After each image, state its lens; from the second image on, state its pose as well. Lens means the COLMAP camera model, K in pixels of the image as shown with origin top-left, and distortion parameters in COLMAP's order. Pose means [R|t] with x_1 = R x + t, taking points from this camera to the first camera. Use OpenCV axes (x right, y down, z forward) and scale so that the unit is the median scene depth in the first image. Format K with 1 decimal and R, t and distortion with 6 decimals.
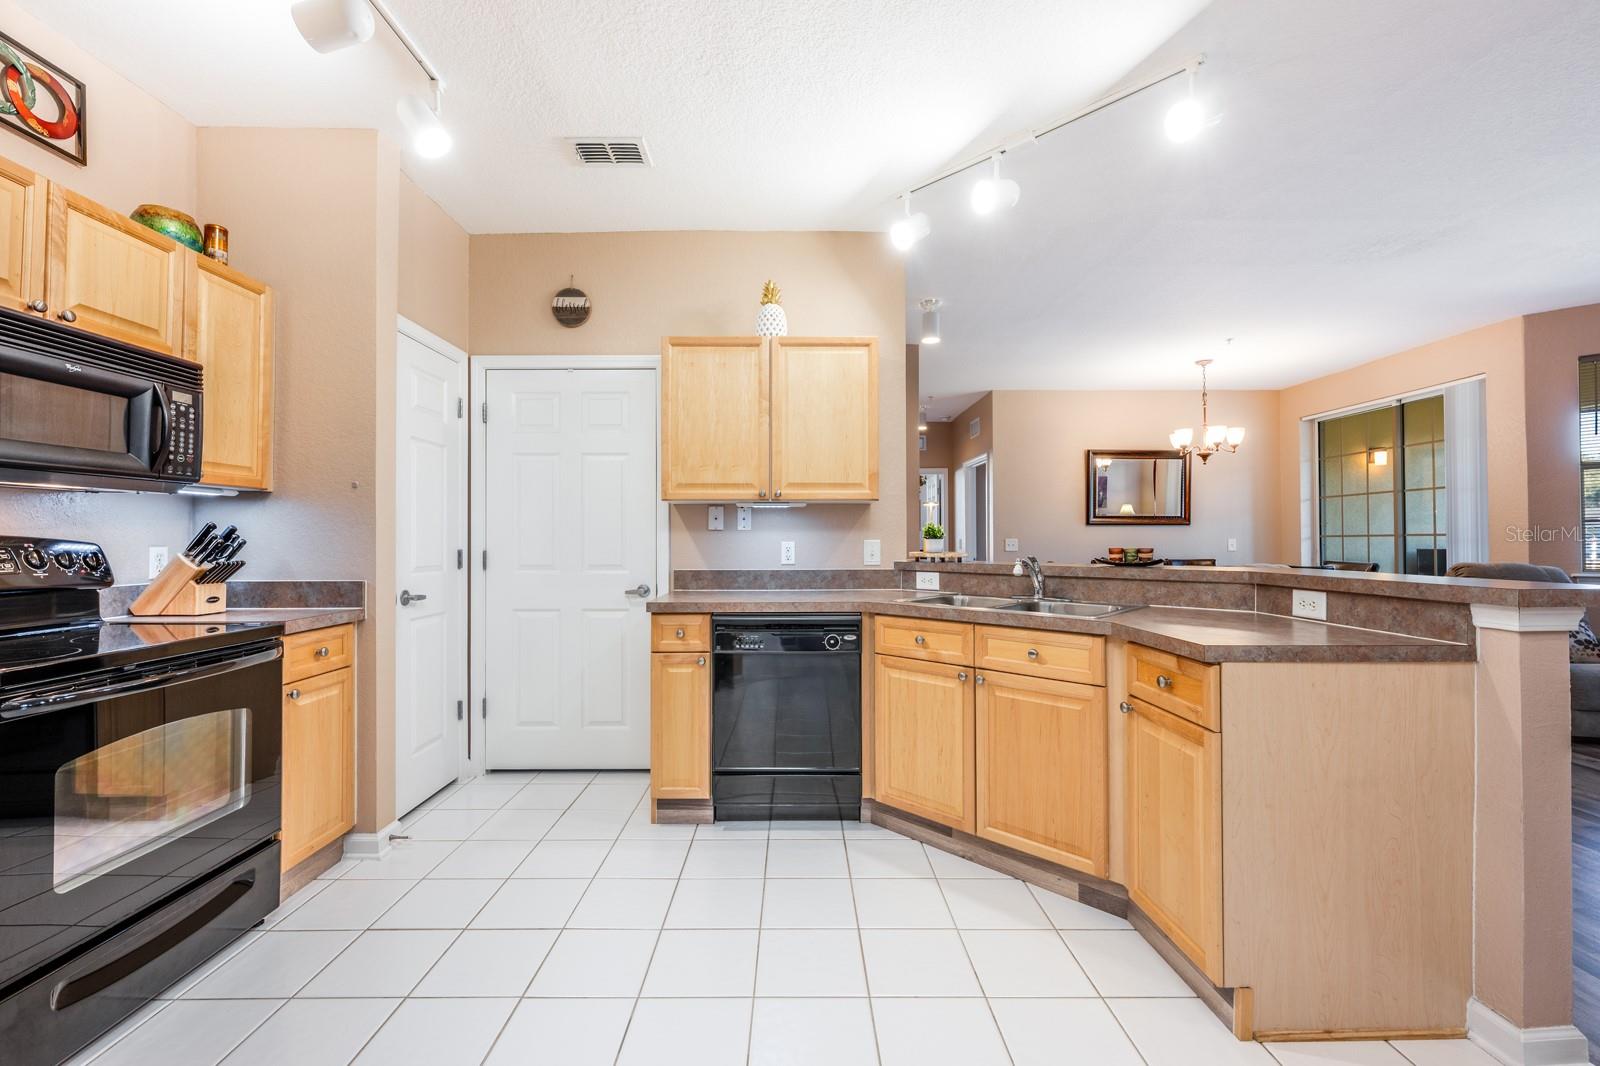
lens RADIAL K [[660.3, 0, 800.0], [0, 660.3, 533.0], [0, 0, 1]] dist [0.000872, -0.000144]
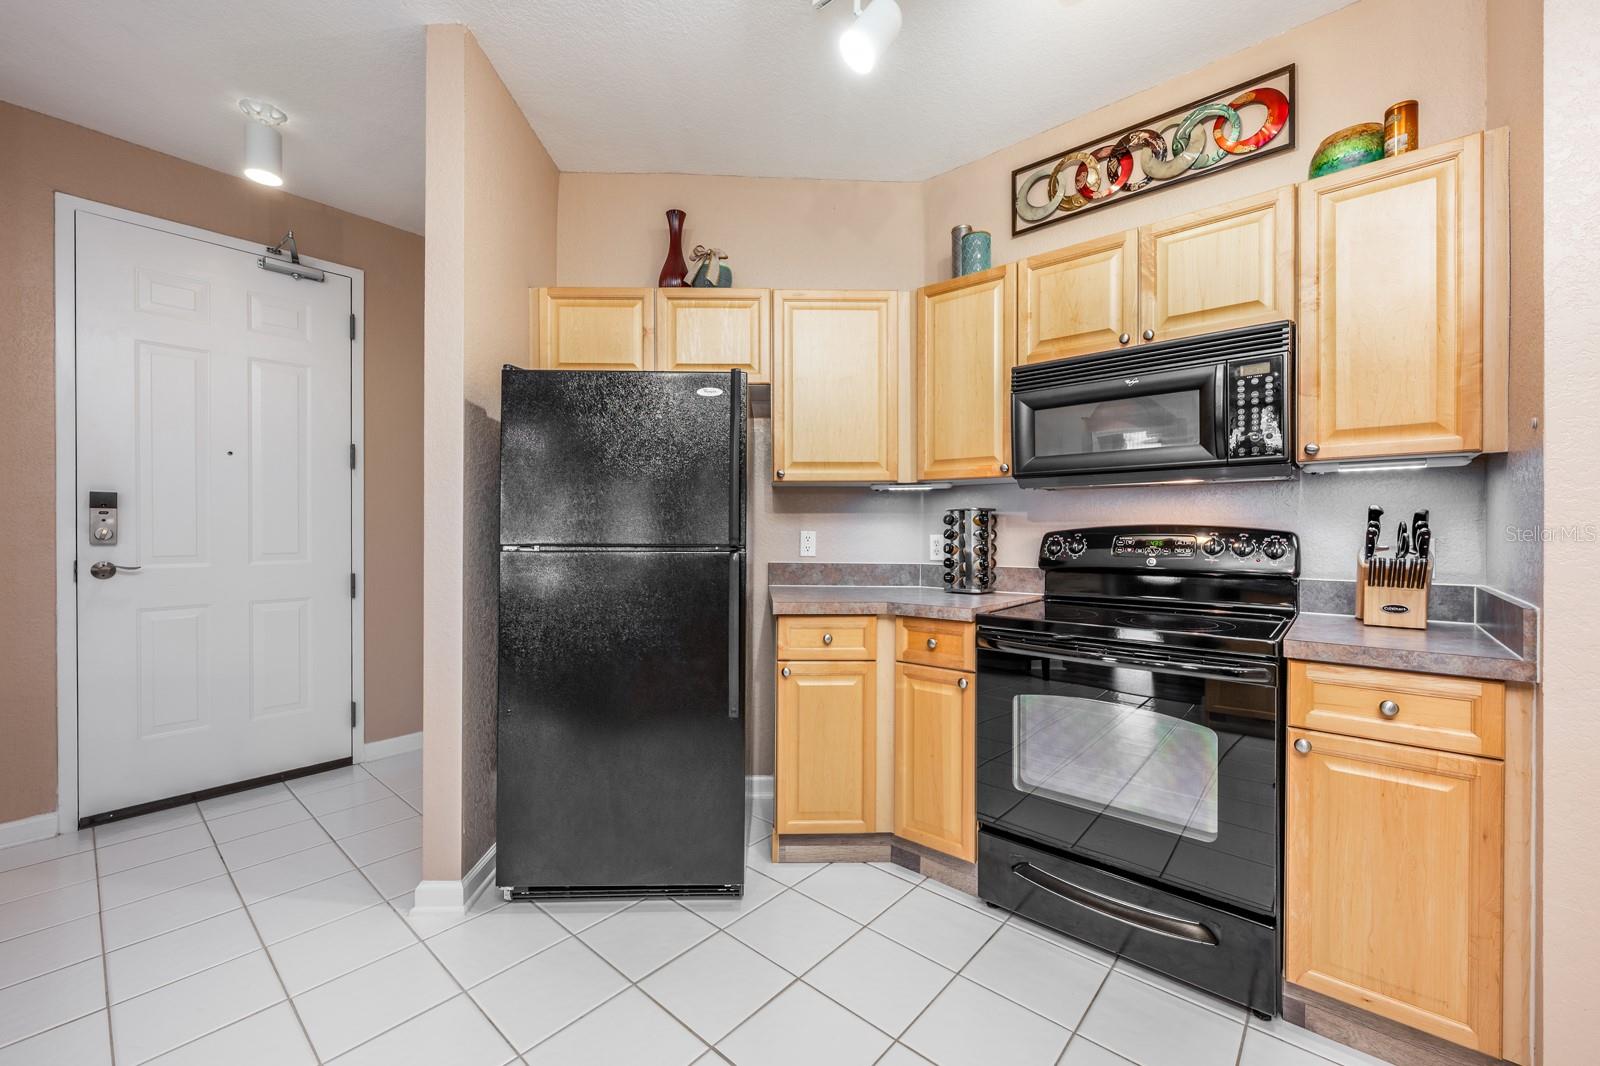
lens RADIAL K [[638.6, 0, 792.7], [0, 638.6, 532.0], [0, 0, 1]] dist [0.001321, 0.000142]
pose [[-0.667822, -0.001361, -0.744320, 0.122226], [0.003688, 0.999980, -0.005137, 0.017142], [0.744312, -0.006175, -0.667803, 1.103583]]
